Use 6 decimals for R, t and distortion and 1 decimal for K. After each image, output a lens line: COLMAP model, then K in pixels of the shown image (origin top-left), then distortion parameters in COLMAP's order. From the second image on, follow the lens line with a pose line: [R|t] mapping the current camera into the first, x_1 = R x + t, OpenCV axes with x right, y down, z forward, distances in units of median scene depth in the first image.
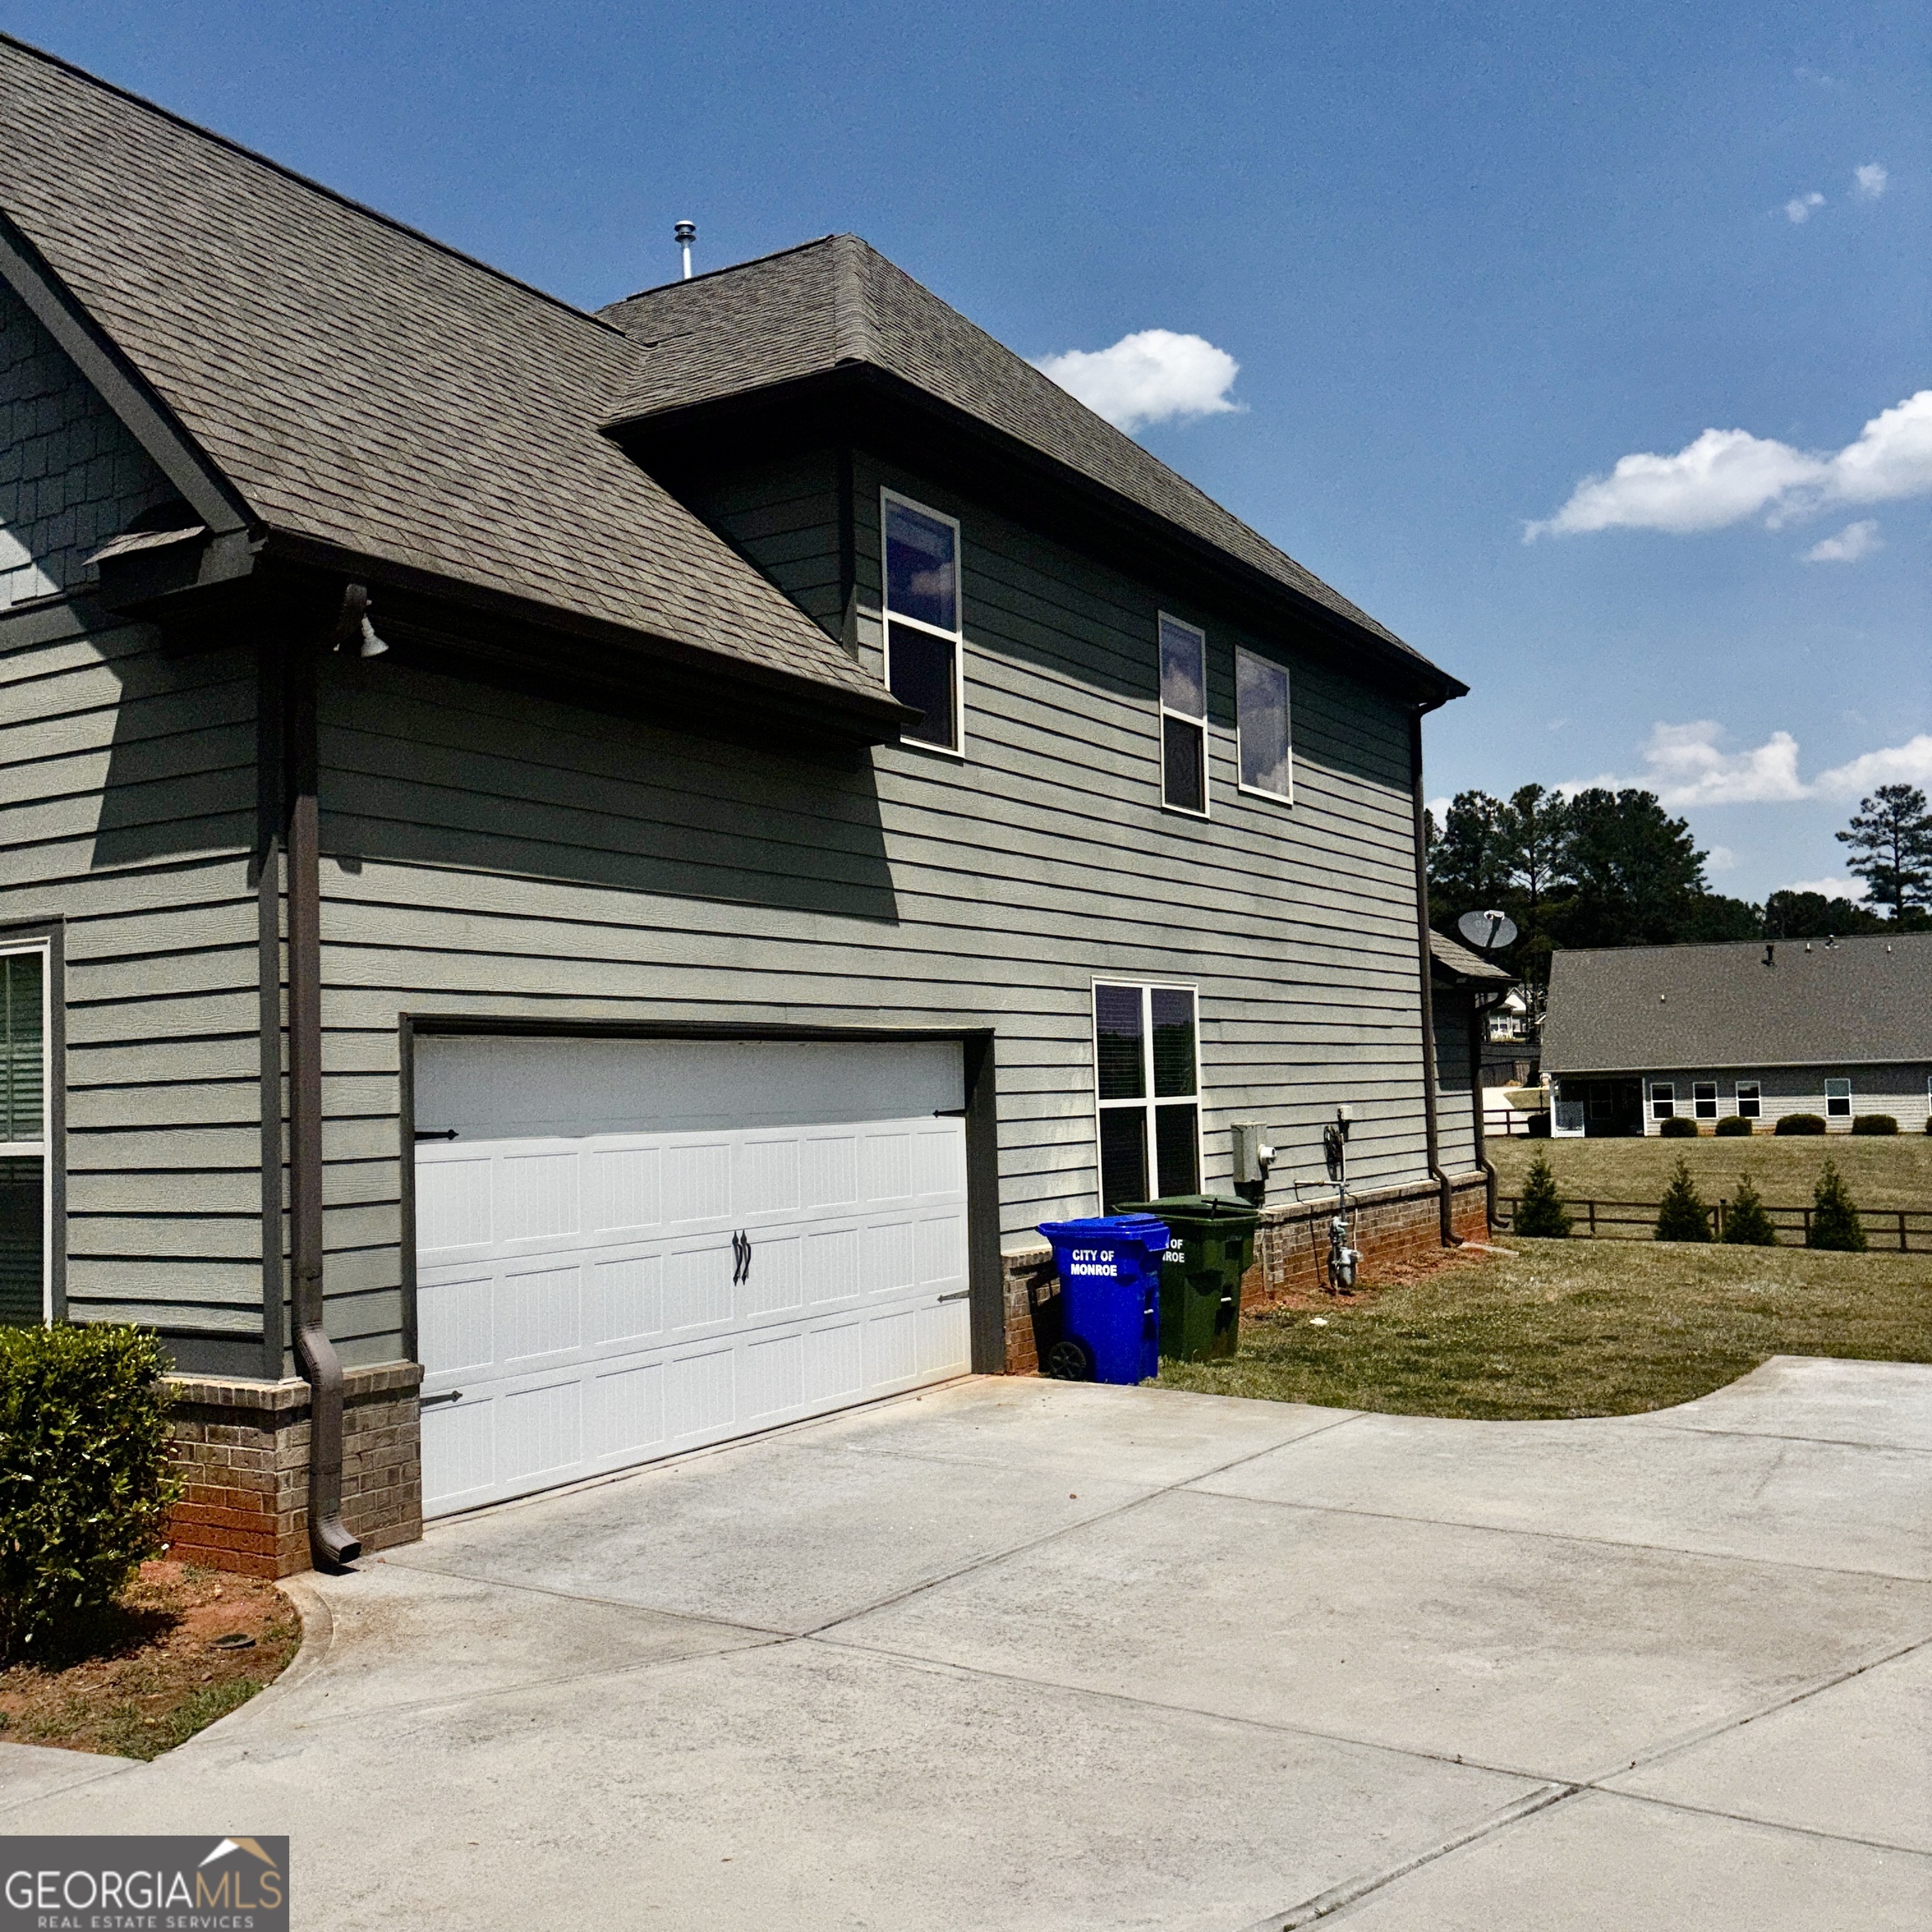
lens RADIAL K [[1910.8, 0, 949.6], [0, 1910.8, 995.6], [0, 0, 1]] dist [0.023625, 0.000000]
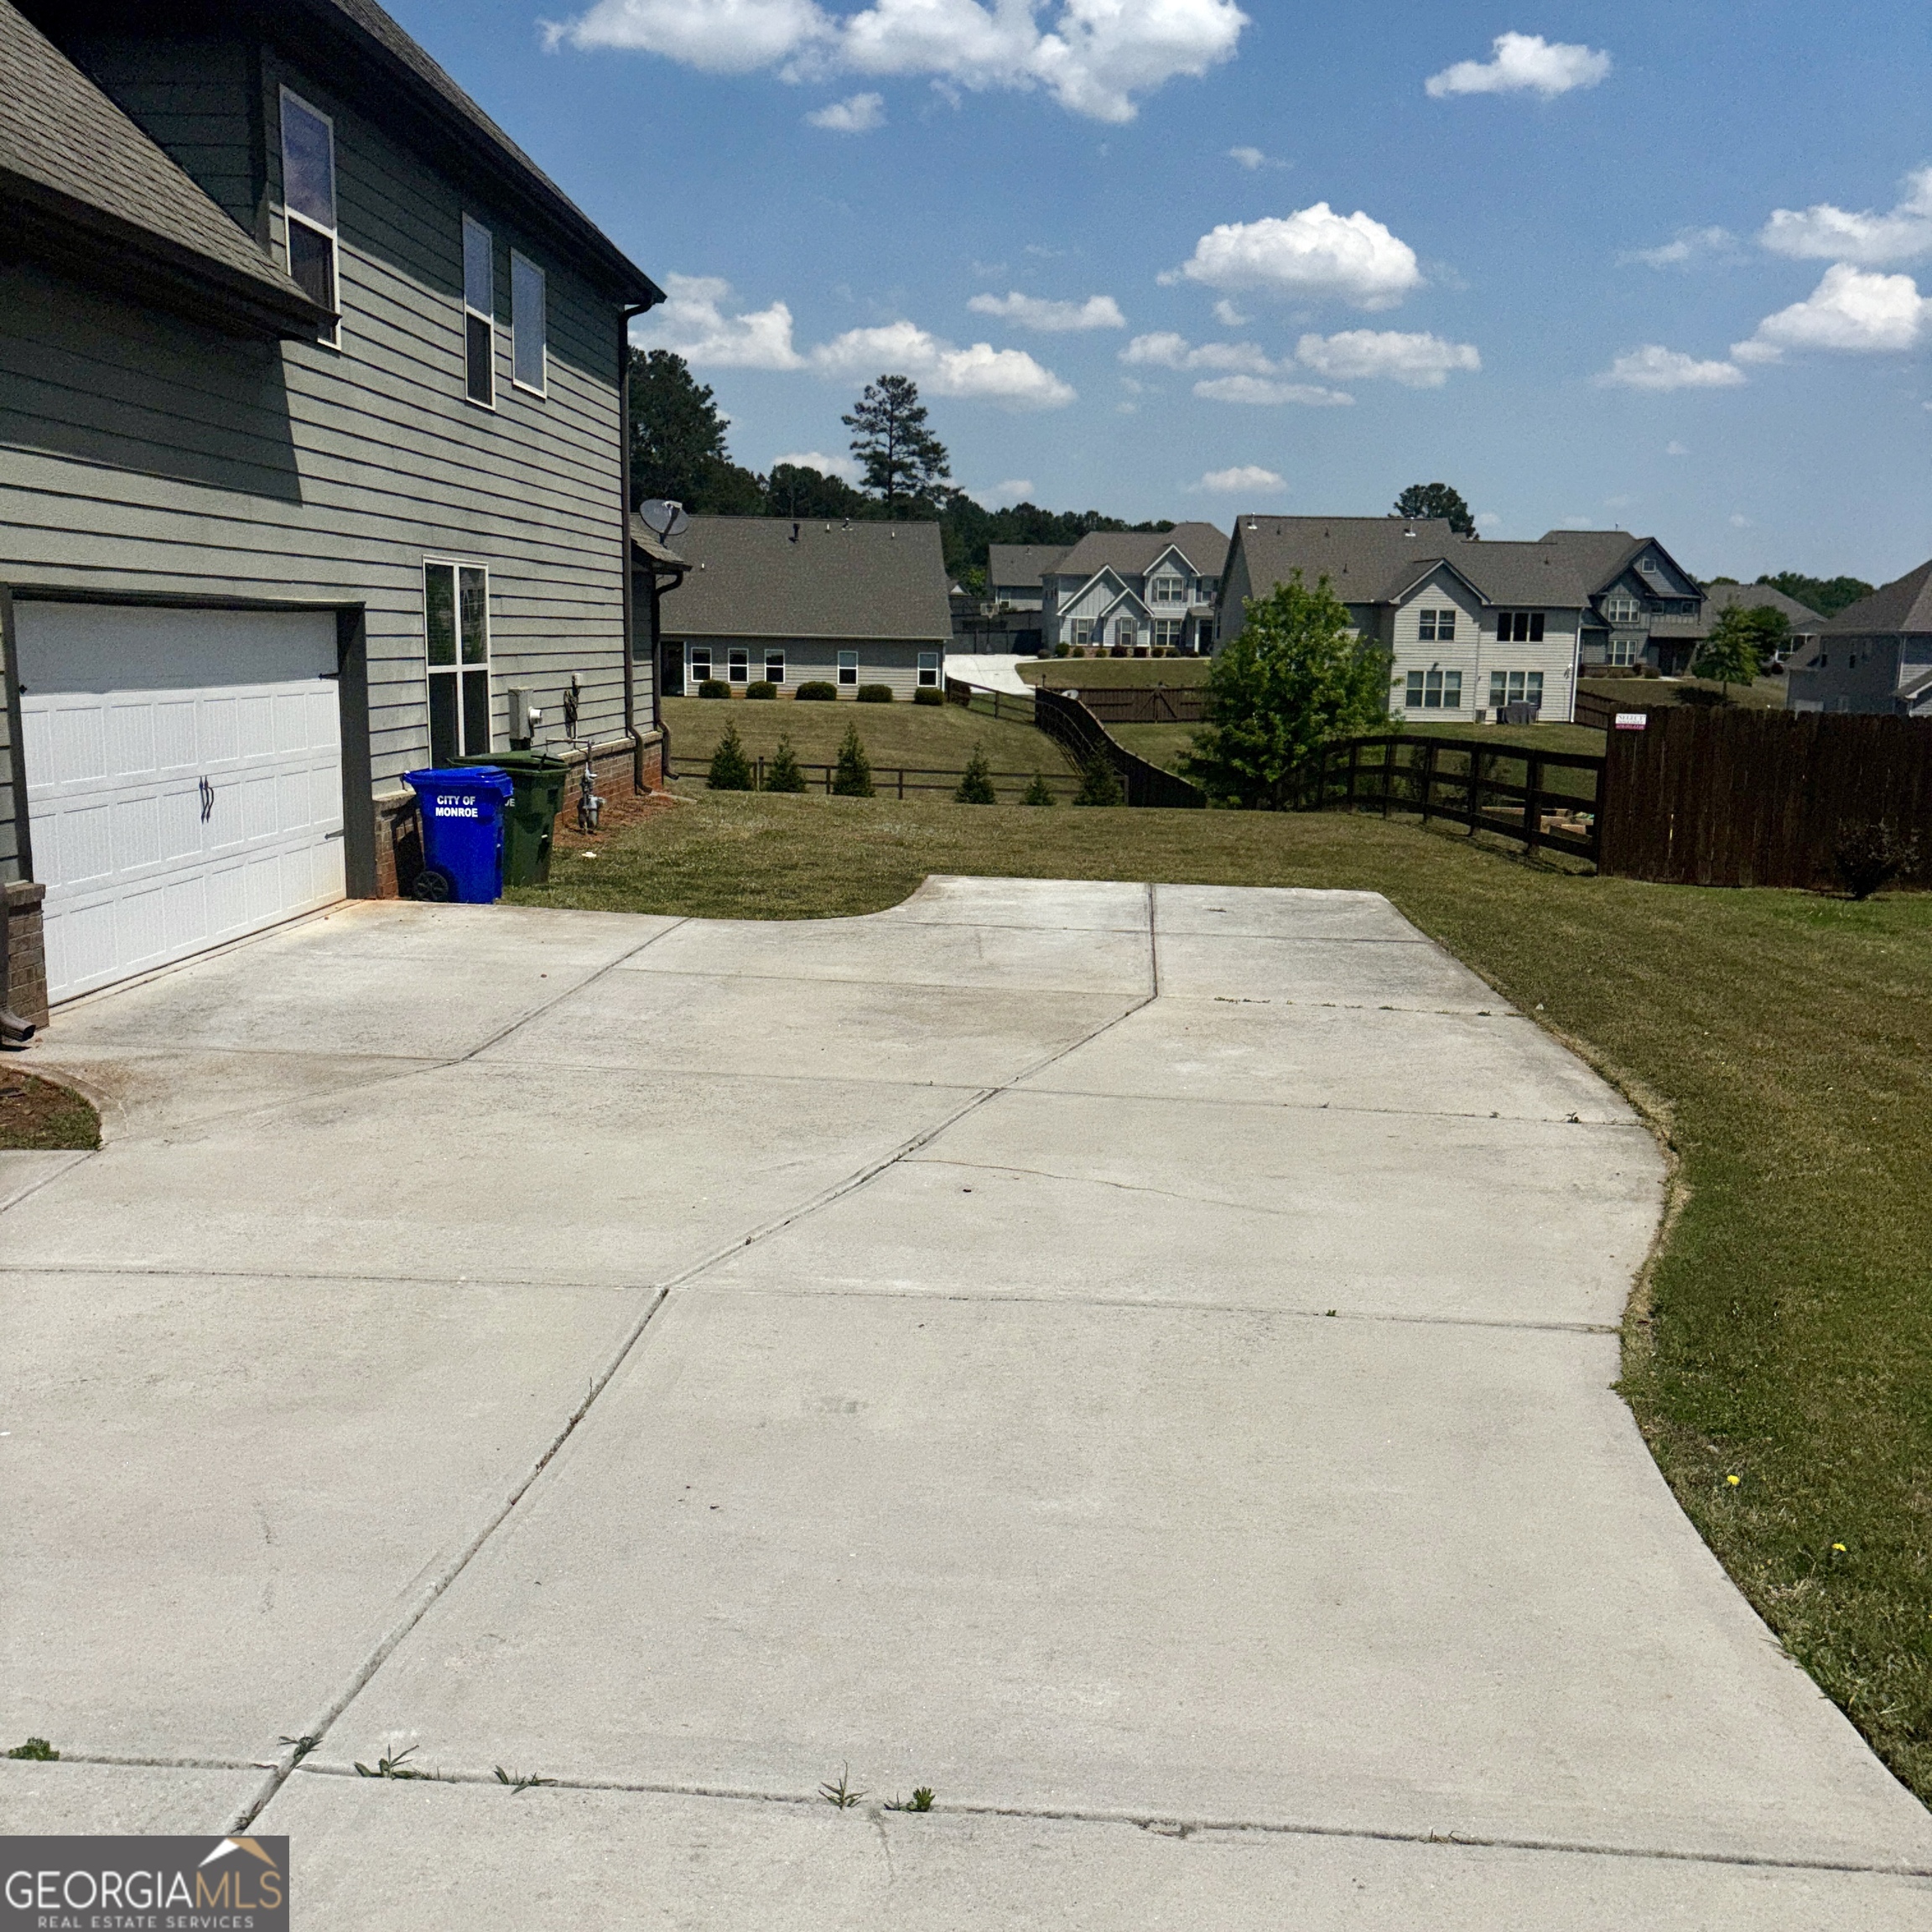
lens RADIAL K [[1910.8, 0, 954.2], [0, 1910.8, 1000.3], [0, 0, 1]] dist [0.023625, 0.000000]
pose [[0.874575, -0.046709, 0.482635, -0.186846], [-0.067118, 0.974107, 0.215896, -0.017385], [-0.480223, -0.221211, 0.848795, -0.157558]]
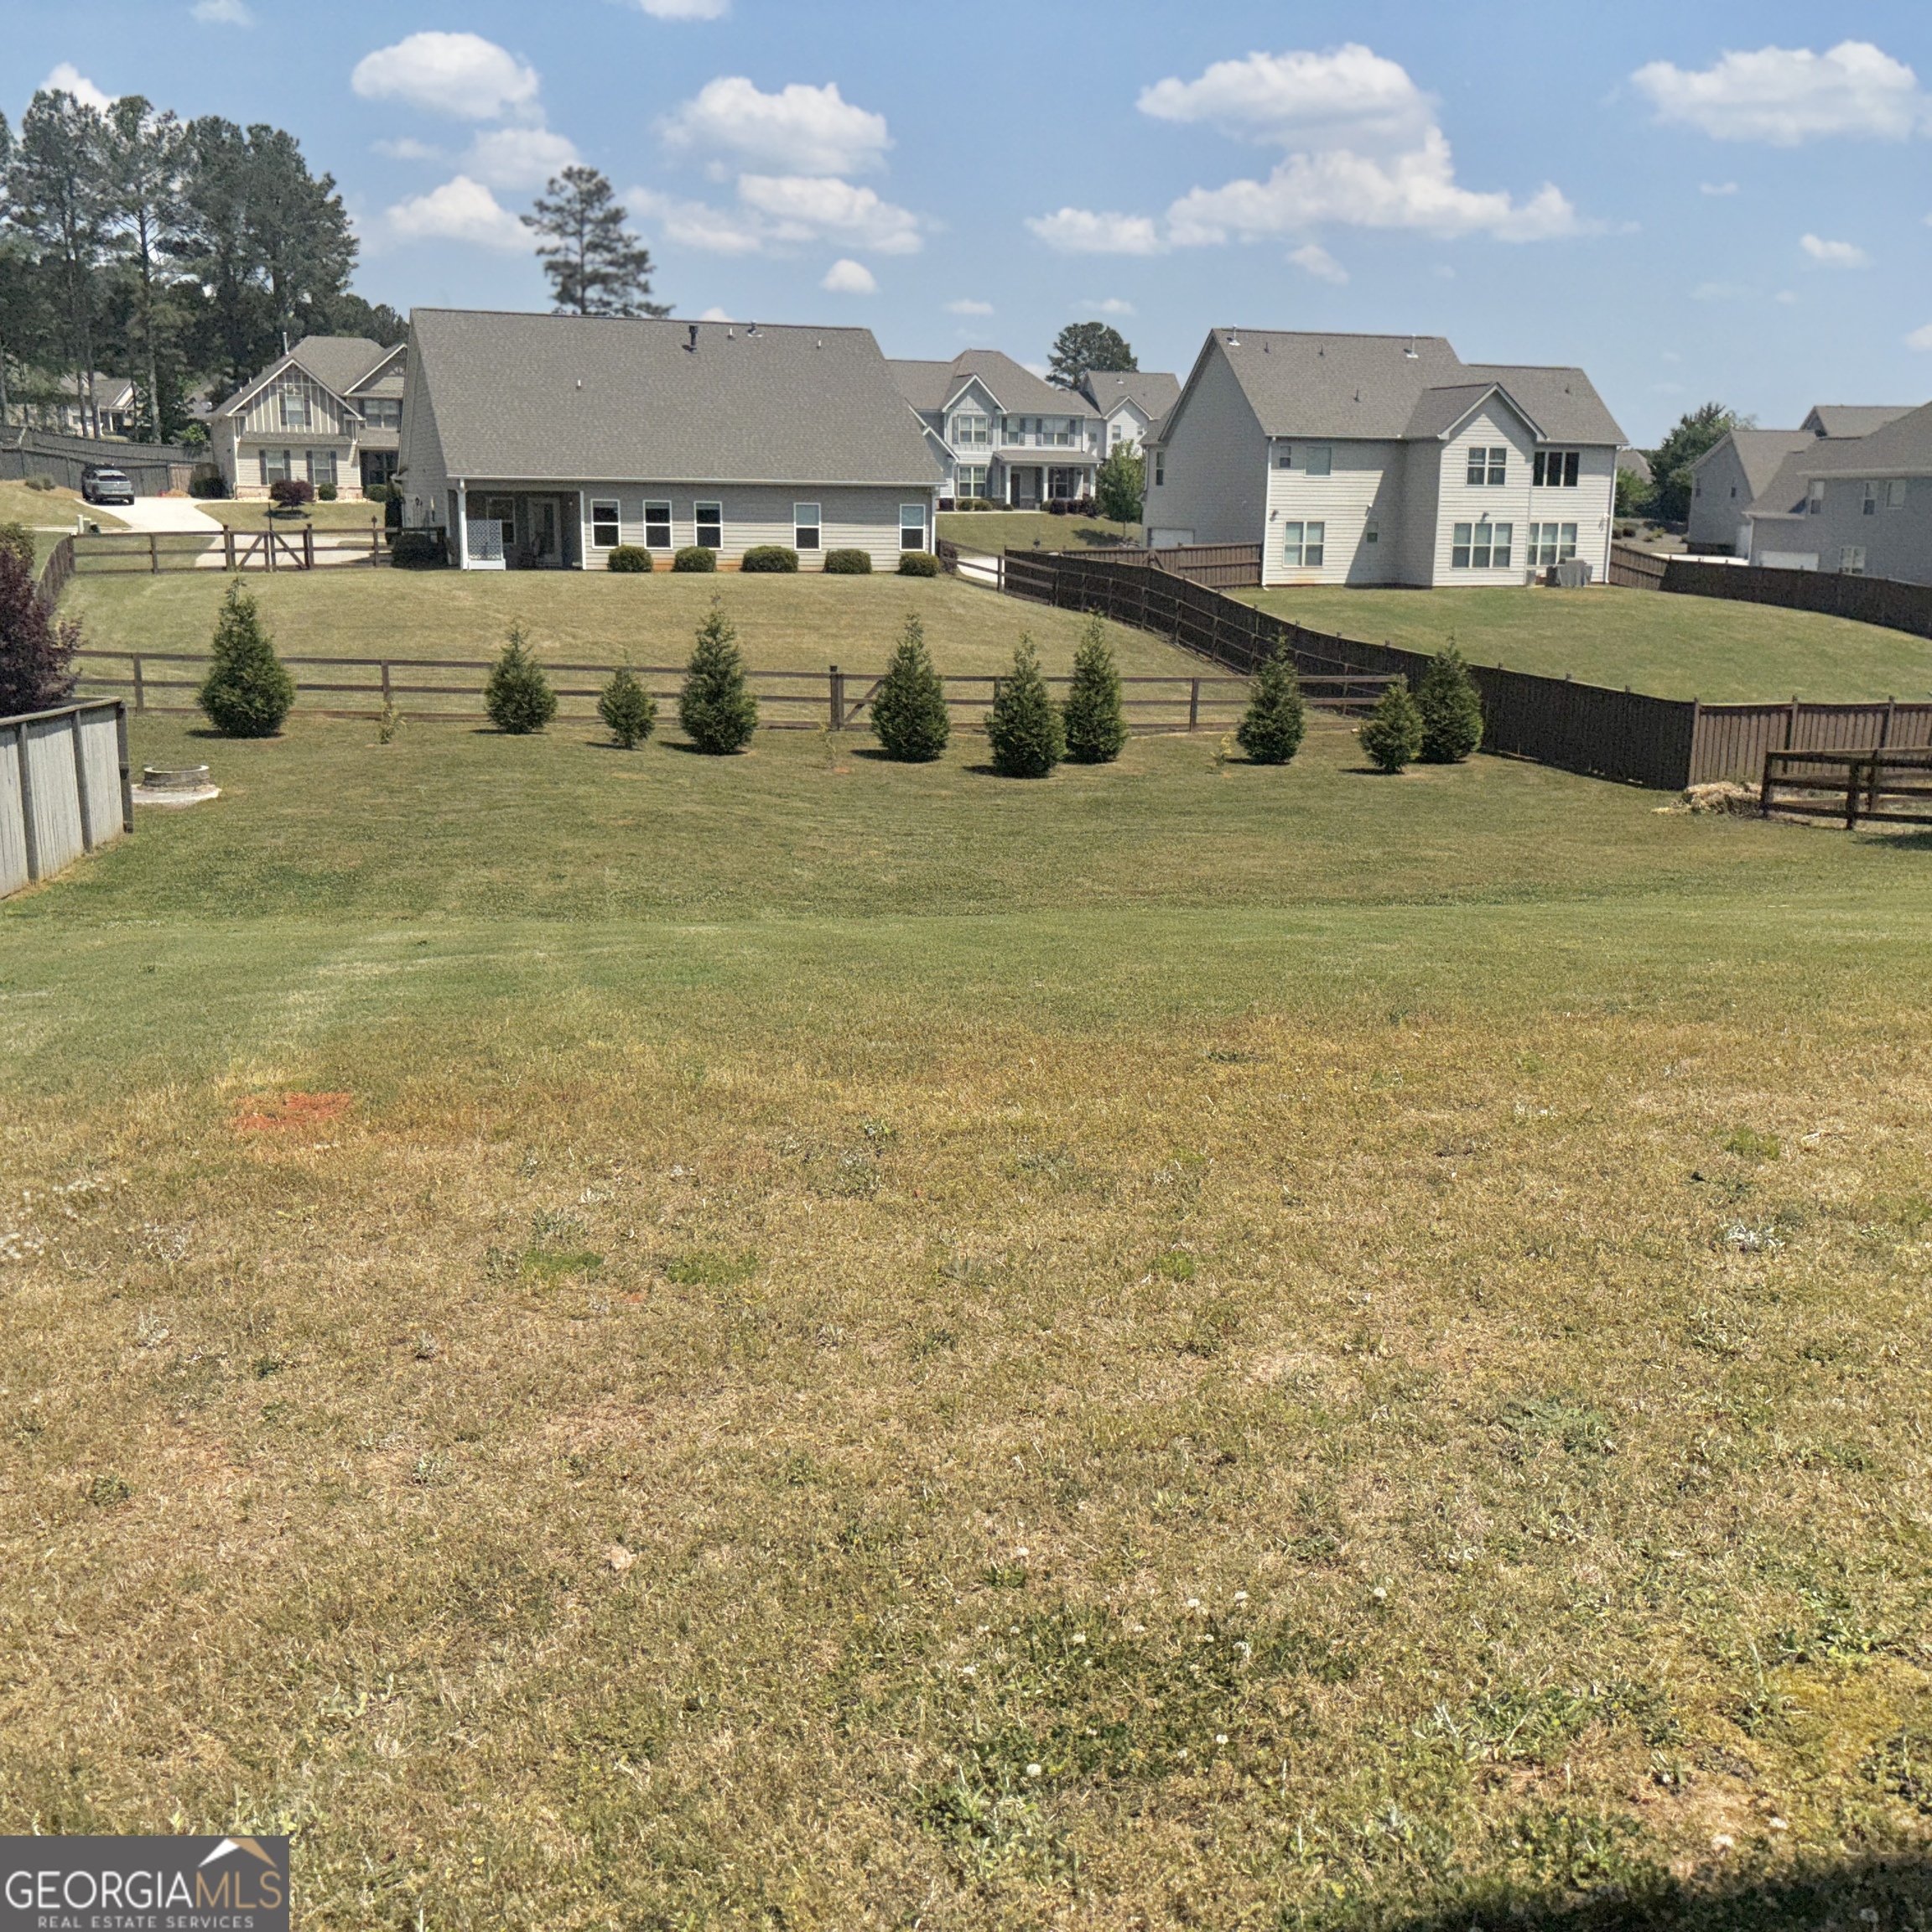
lens RADIAL K [[1910.8, 0, 979.0], [0, 1910.8, 952.9], [0, 0, 1]] dist [0.023625, 0.000000]
pose [[0.717672, -0.124516, 0.685158, -0.358584], [-0.067382, 0.966851, 0.246289, 0.123757], [-0.693113, -0.222922, 0.685492, 1.851055]]
